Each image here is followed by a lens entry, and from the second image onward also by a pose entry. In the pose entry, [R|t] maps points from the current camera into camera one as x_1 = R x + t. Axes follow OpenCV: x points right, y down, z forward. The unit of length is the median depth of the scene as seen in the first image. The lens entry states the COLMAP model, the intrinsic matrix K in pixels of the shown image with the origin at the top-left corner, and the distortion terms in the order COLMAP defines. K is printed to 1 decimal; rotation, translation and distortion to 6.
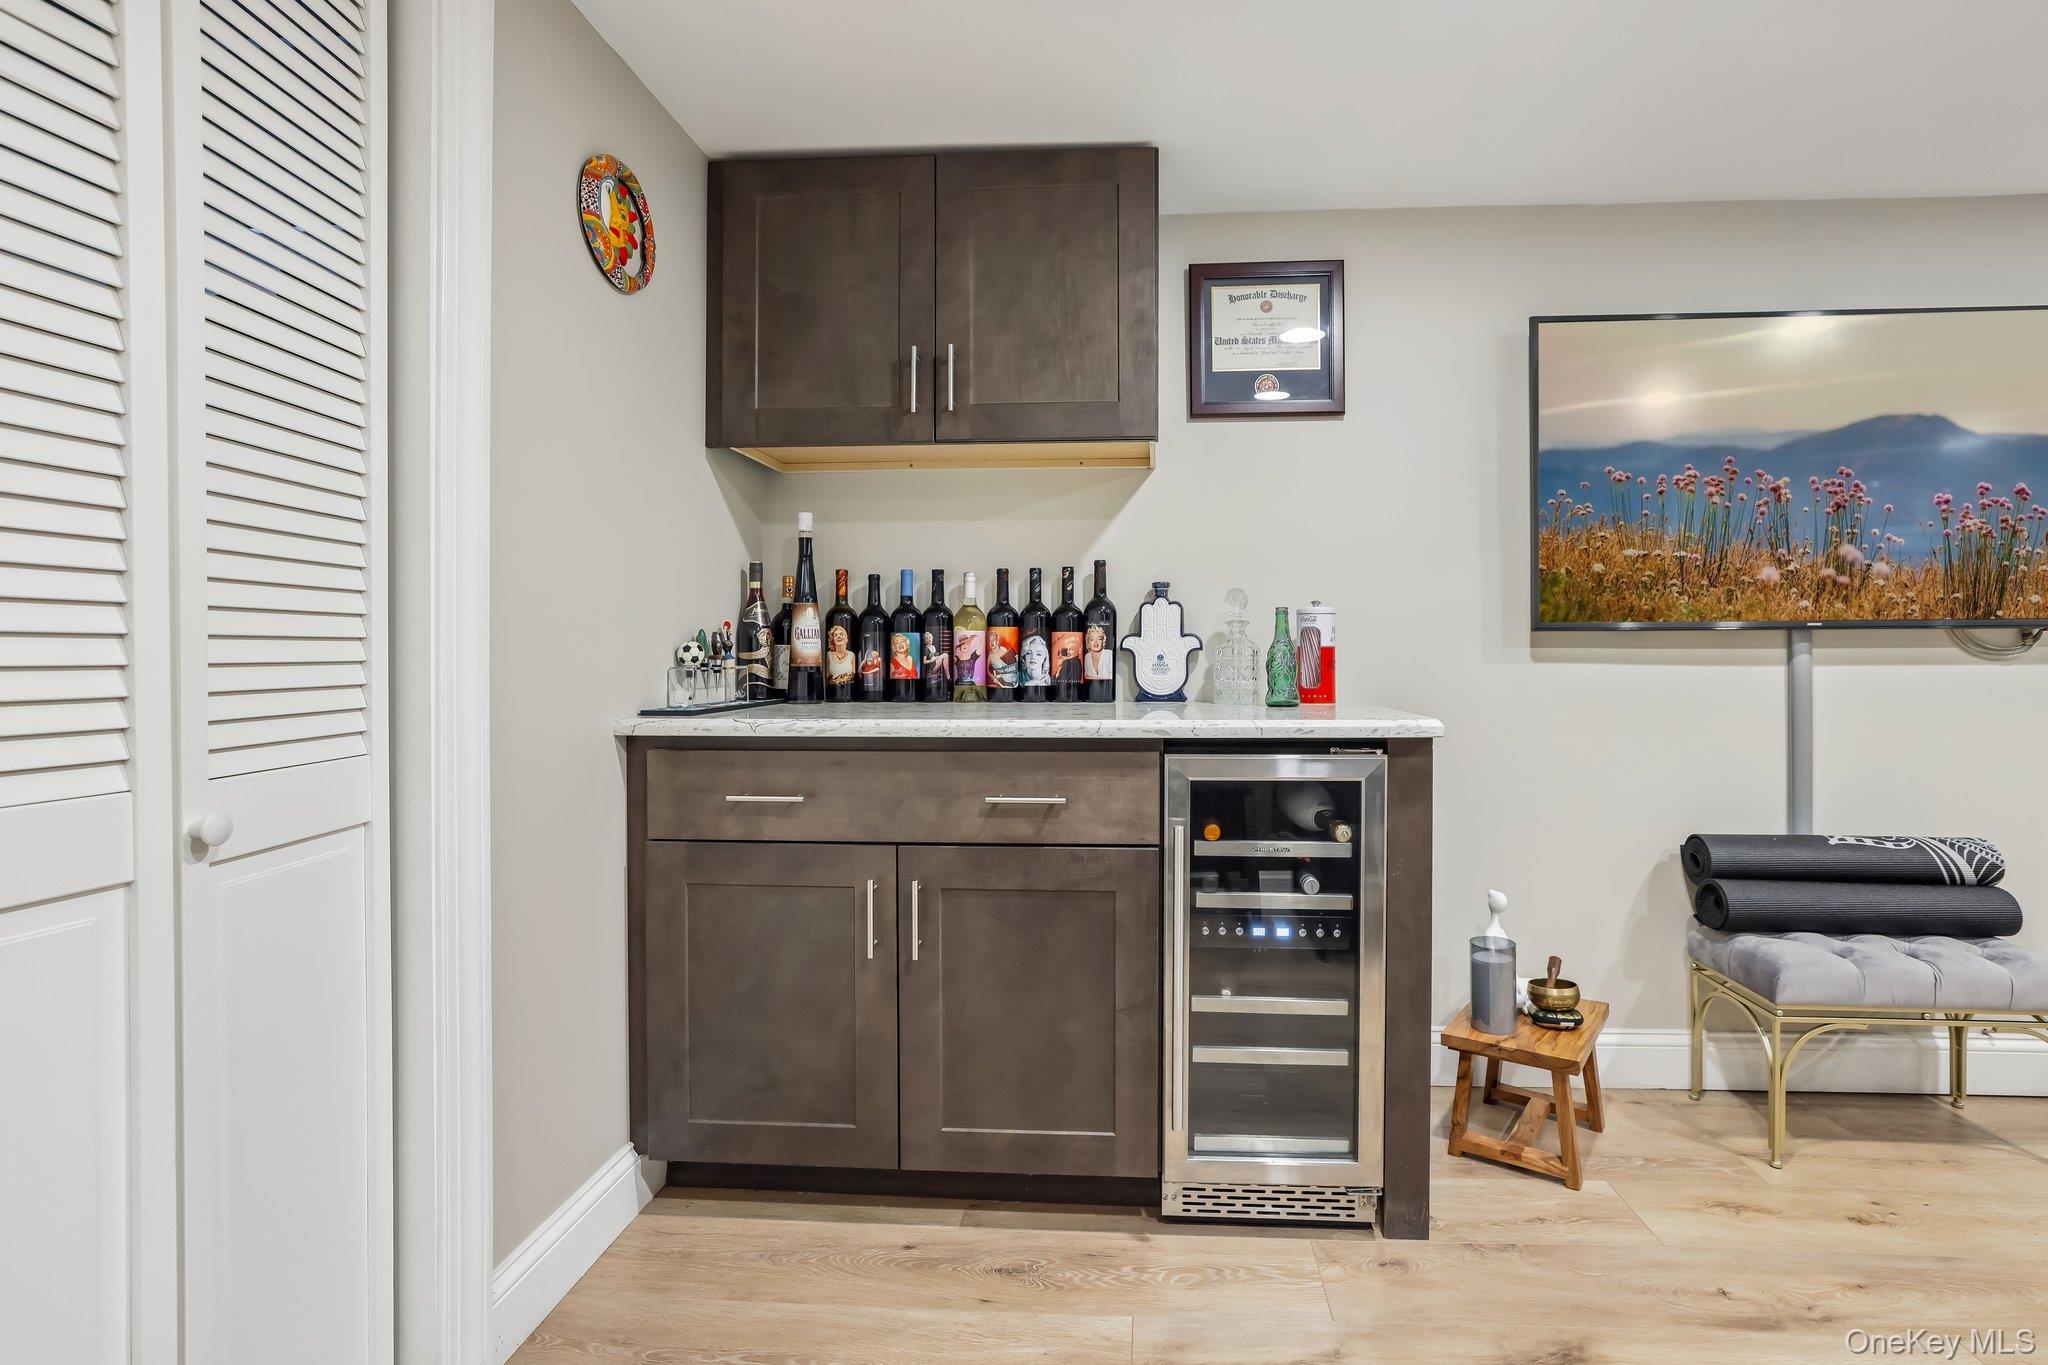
lens RADIAL K [[948.0, 0, 1044.2], [0, 948.0, 665.7], [0, 0, 1]] dist [-0.019393, 0.006829]
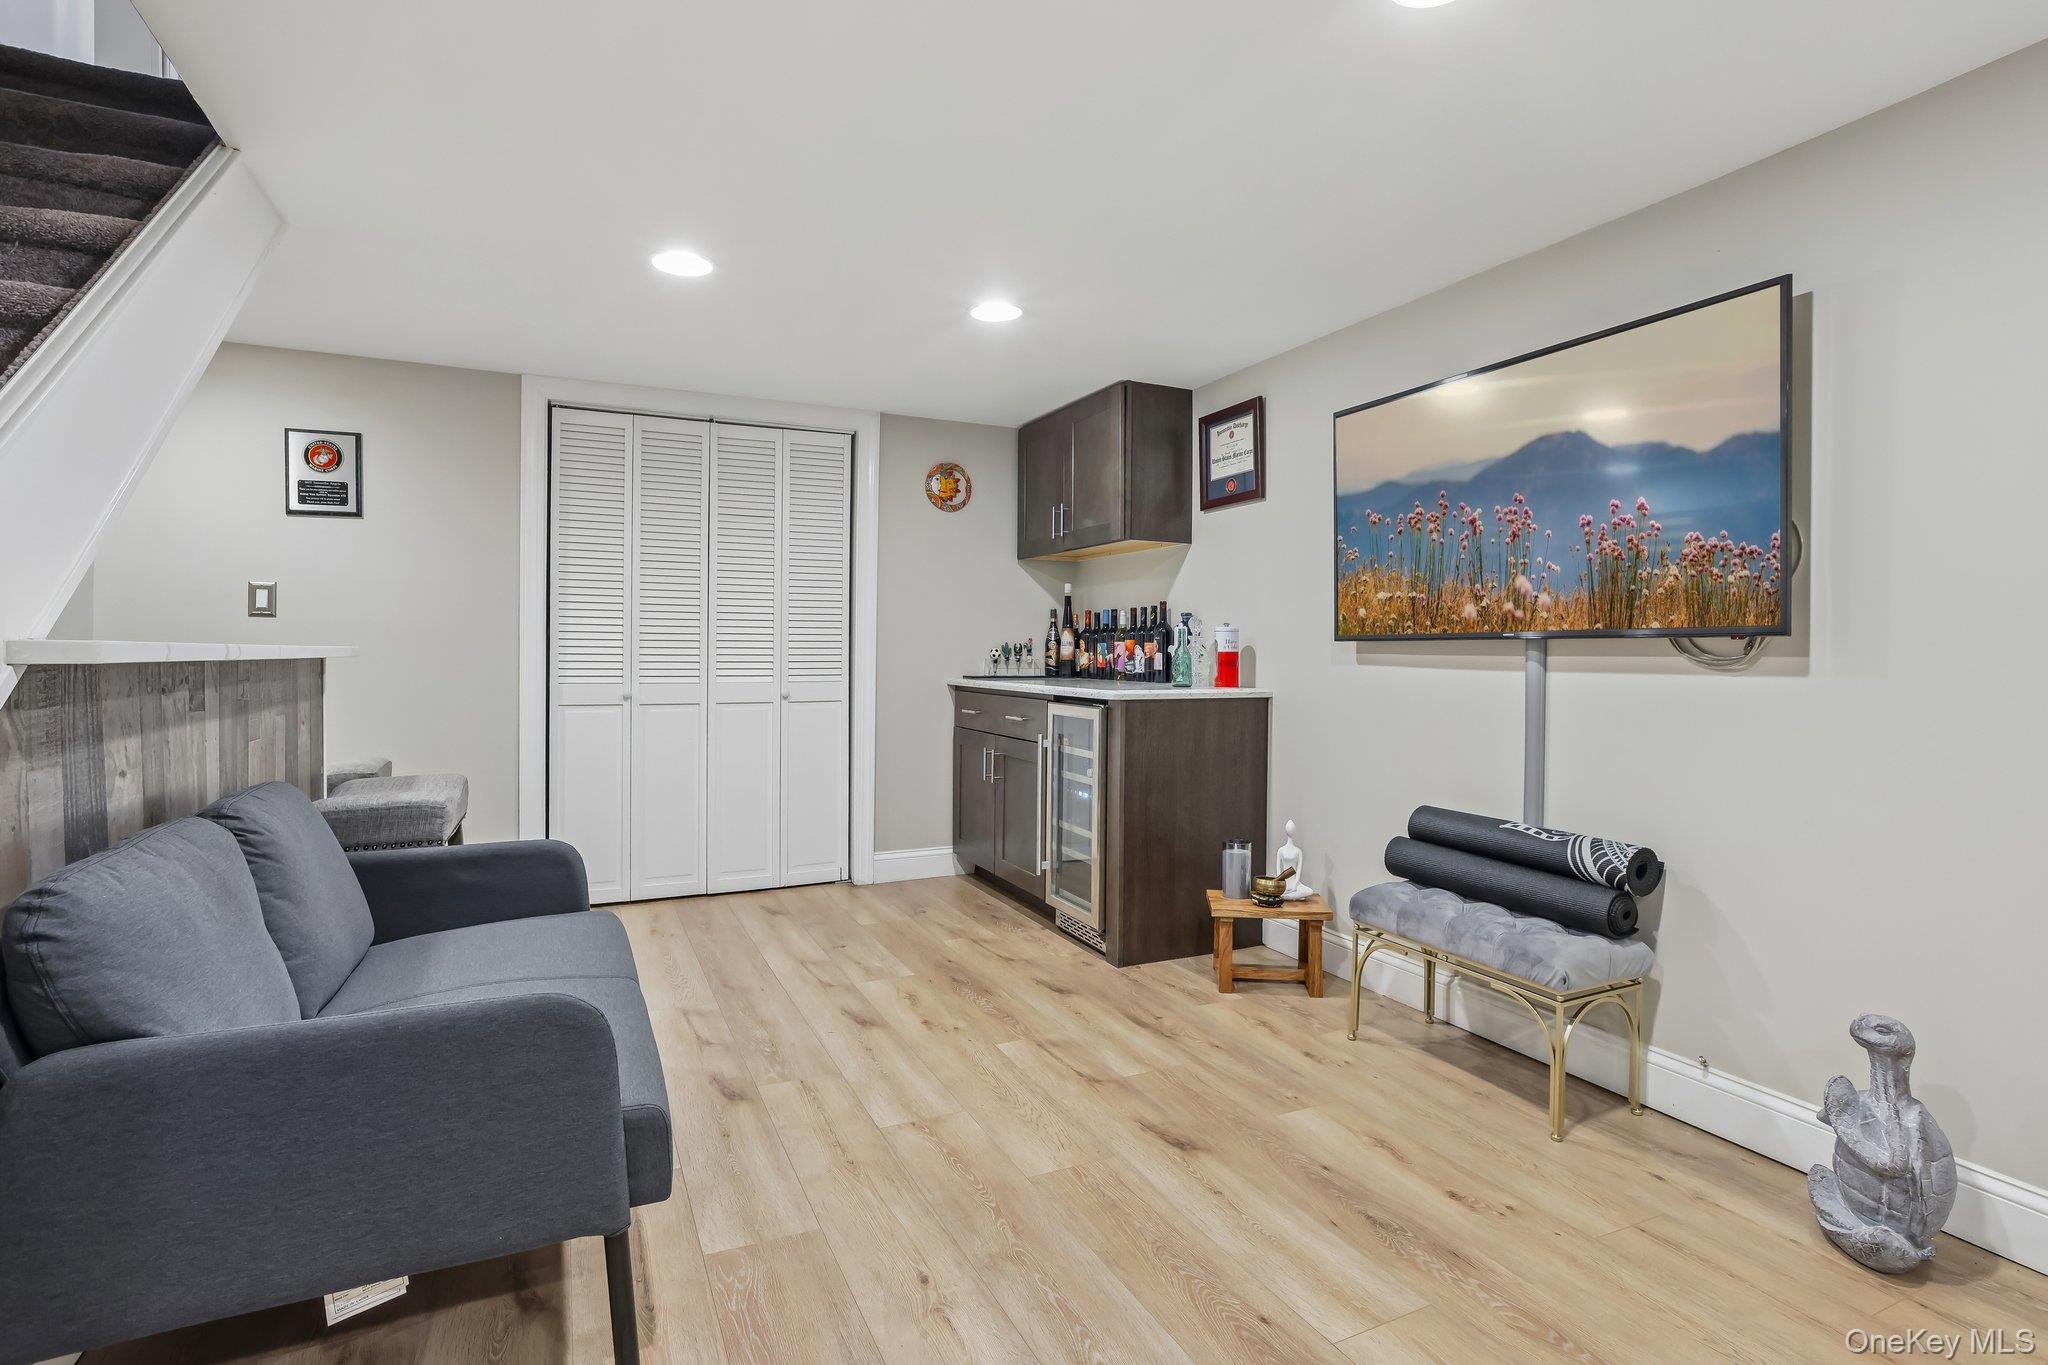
lens RADIAL K [[1009.4, 0, 1028.3], [0, 1009.4, 673.5], [0, 0, 1]] dist [-0.025568, 0.006249]
pose [[0.474658, 0.025899, -0.879789, 1.608984], [-0.018560, 0.999639, 0.019414, -0.010555], [0.879975, 0.007114, 0.474967, -0.090672]]
